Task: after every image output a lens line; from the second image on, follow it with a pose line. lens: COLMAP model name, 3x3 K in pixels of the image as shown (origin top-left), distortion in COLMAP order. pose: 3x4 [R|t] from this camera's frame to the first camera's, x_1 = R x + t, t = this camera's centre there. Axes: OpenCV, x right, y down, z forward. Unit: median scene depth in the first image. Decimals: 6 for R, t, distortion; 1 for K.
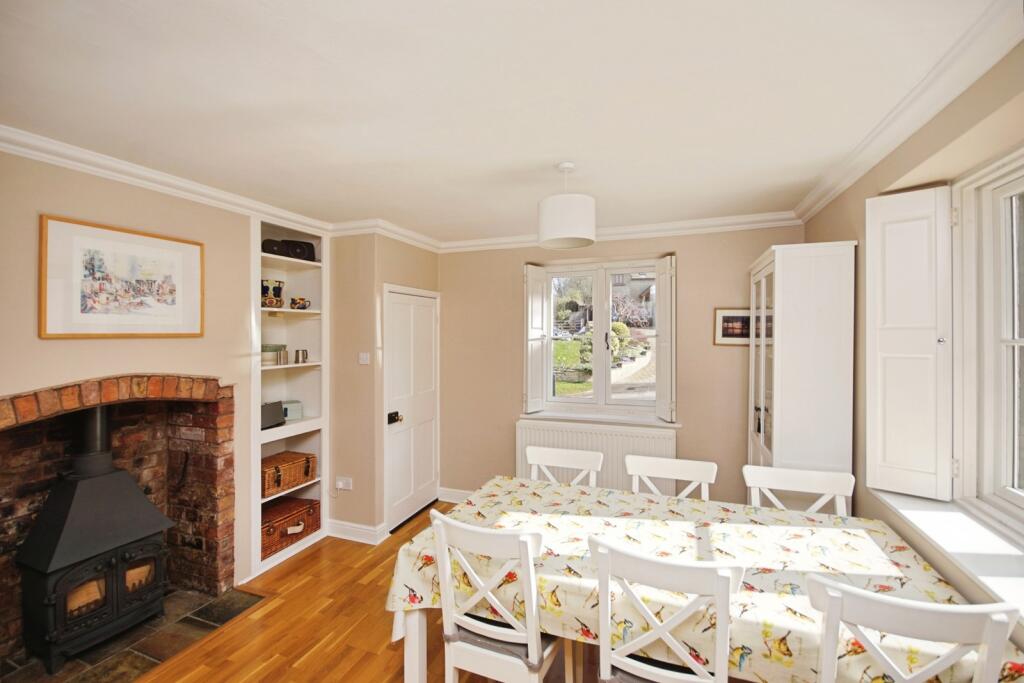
lens RADIAL K [[454.2, 0, 512.0], [0, 454.2, 341.5], [0, 0, 1]] dist [-0.000597, -0.000037]
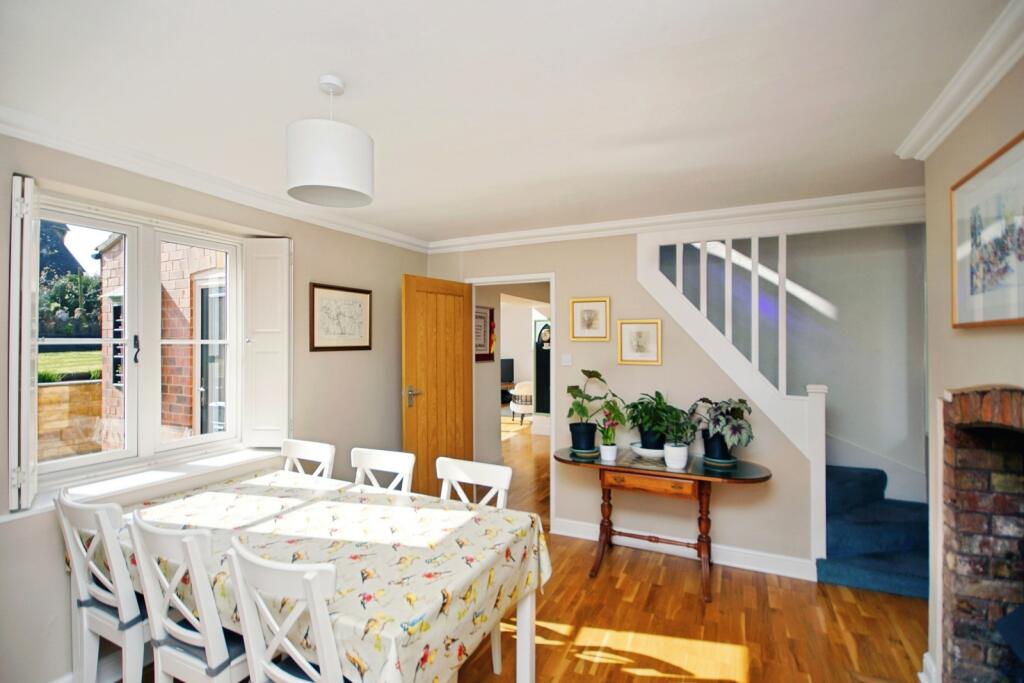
lens RADIAL K [[454.2, 0, 512.0], [0, 454.2, 341.5], [0, 0, 1]] dist [-0.000597, -0.000037]
pose [[-0.993671, 0.001517, 0.112321, -0.269104], [0.001499, 0.999999, -0.000243, 0.000337], [-0.112322, -0.000073, -0.993672, 1.883500]]
